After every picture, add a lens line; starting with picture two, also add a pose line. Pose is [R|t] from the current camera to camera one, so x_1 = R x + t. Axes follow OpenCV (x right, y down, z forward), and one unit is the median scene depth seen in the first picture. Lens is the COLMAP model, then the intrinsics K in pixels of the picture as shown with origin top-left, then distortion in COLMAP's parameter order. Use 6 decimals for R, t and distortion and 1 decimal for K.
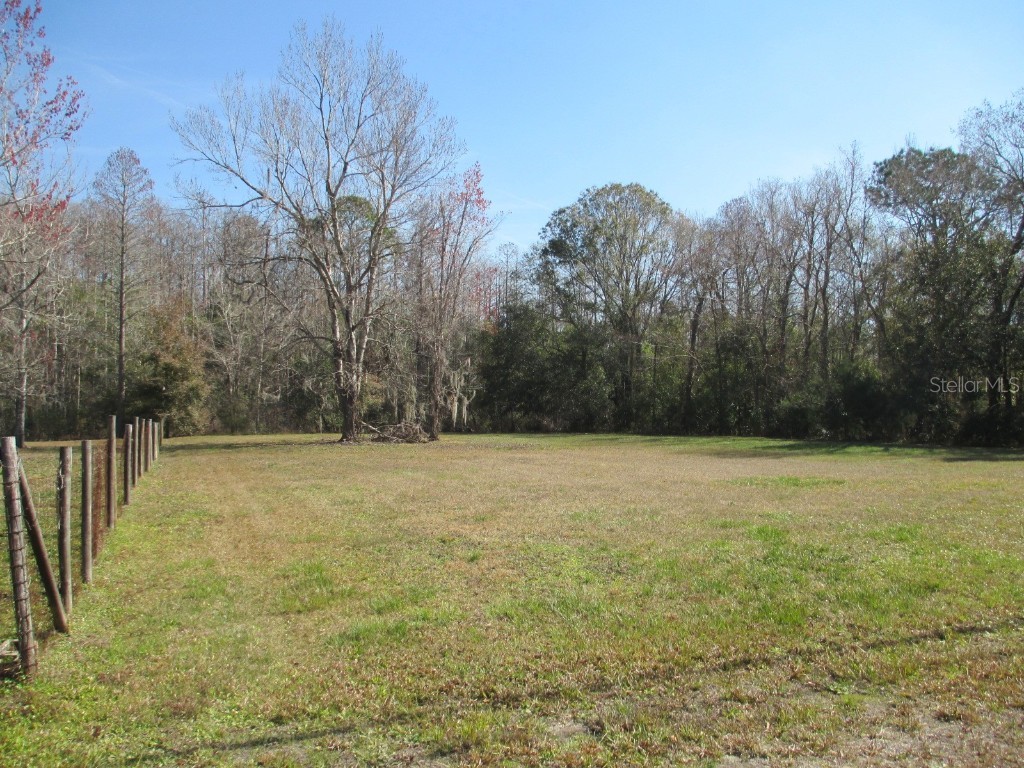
lens RADIAL K [[852.5, 0, 509.6], [0, 852.5, 384.4], [0, 0, 1]] dist [-0.097771, 0.052754]
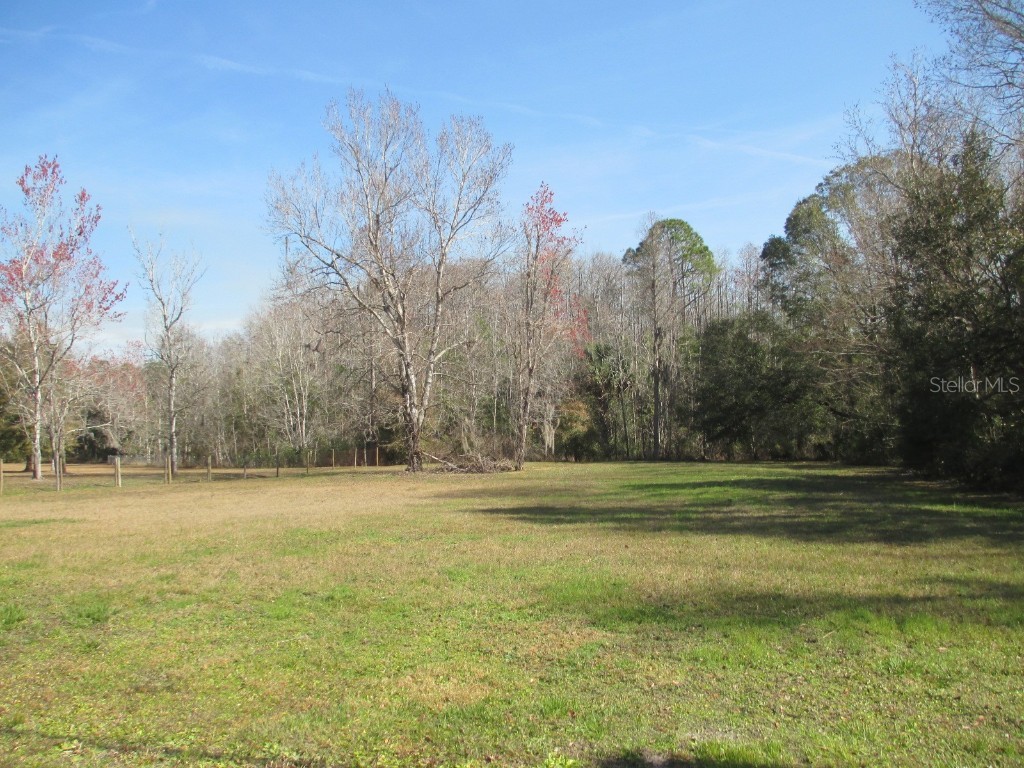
lens RADIAL K [[852.5, 0, 506.3], [0, 852.5, 388.0], [0, 0, 1]] dist [-0.097771, 0.052754]
pose [[0.766838, -0.050974, -0.639814, 0.523174], [0.036445, 0.998691, -0.035885, 0.004918], [0.640806, 0.004200, 0.767692, 0.225251]]
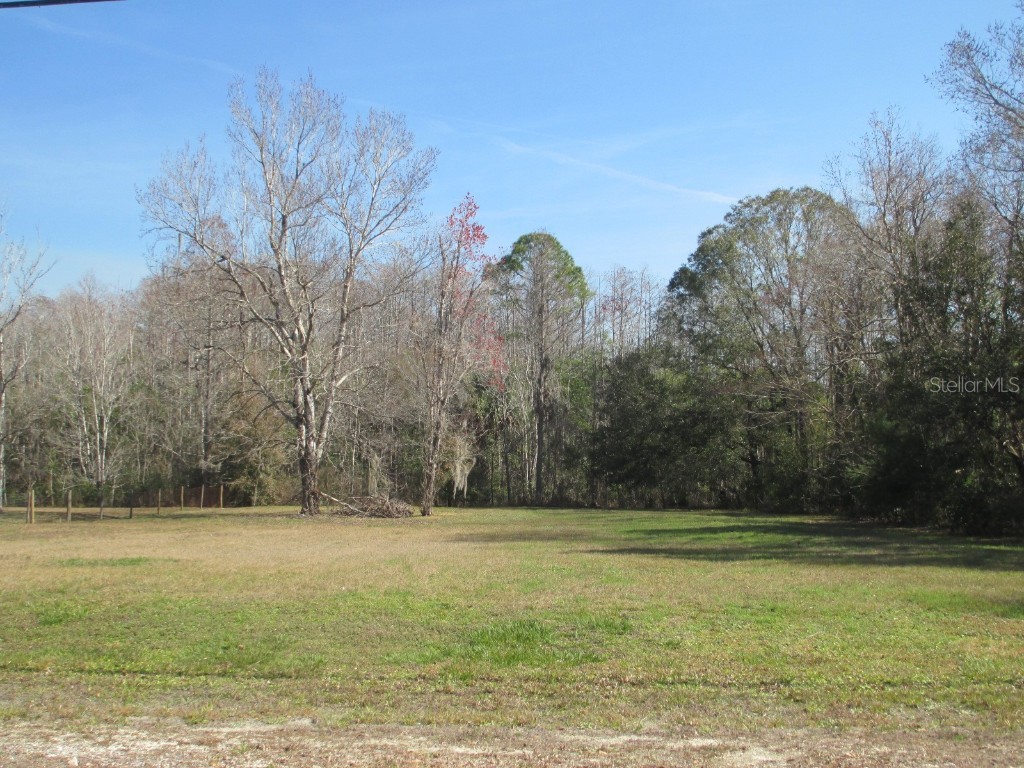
lens RADIAL K [[1034.3, 0, 519.0], [0, 1034.3, 378.9], [0, 0, 1]] dist [-0.122432, 0.000000]
pose [[0.905994, -0.037549, -0.421623, 0.435380], [0.009642, 0.997630, -0.068127, -0.000651], [0.423181, 0.057657, 0.904209, 0.075159]]
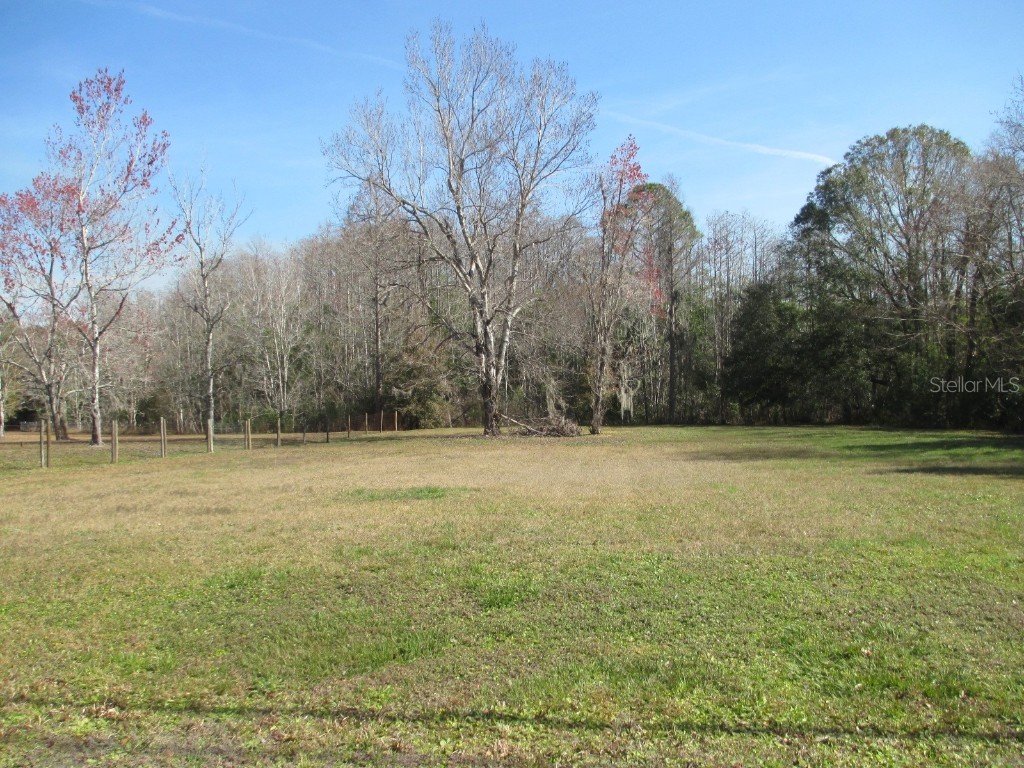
lens RADIAL K [[852.5, 0, 502.6], [0, 852.5, 384.3], [0, 0, 1]] dist [-0.097771, 0.052754]
pose [[0.855833, -0.022516, -0.516761, 0.307468], [0.028531, 0.999586, 0.003697, 0.003524], [0.516464, -0.017908, 0.856121, 0.127730]]
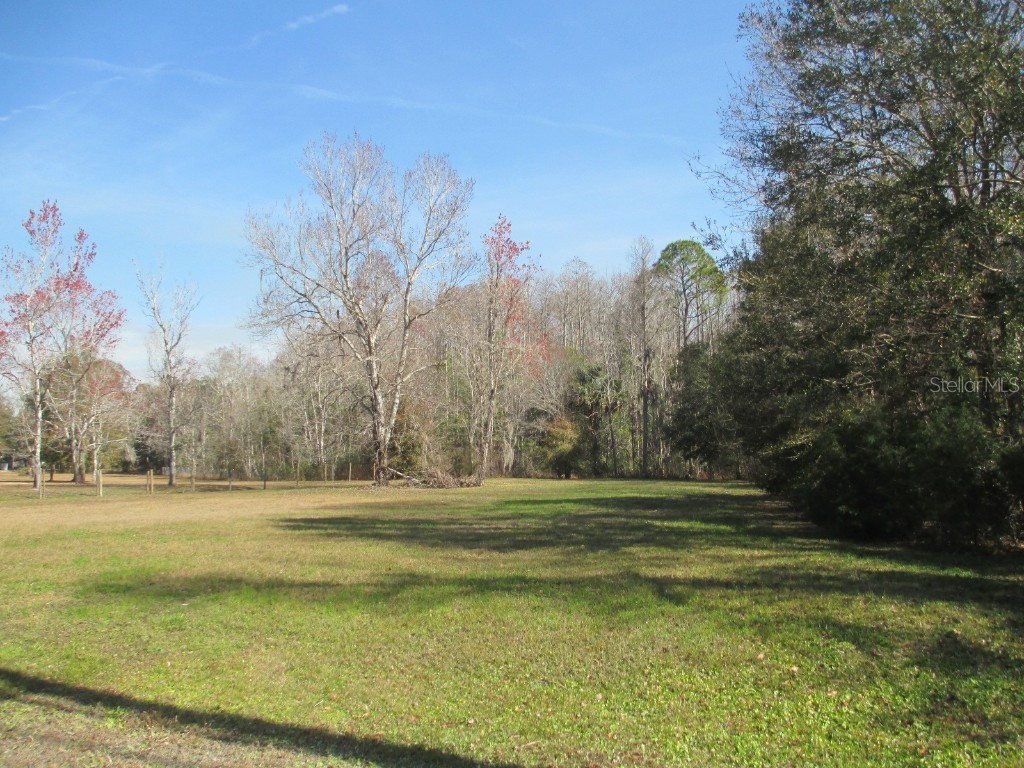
lens RADIAL K [[852.5, 0, 507.5], [0, 852.5, 381.7], [0, 0, 1]] dist [-0.097771, 0.052754]
pose [[0.702898, -0.066757, -0.708151, 0.665309], [0.029619, 0.997470, -0.064631, 0.006063], [0.710674, 0.024454, 0.703096, 0.279295]]
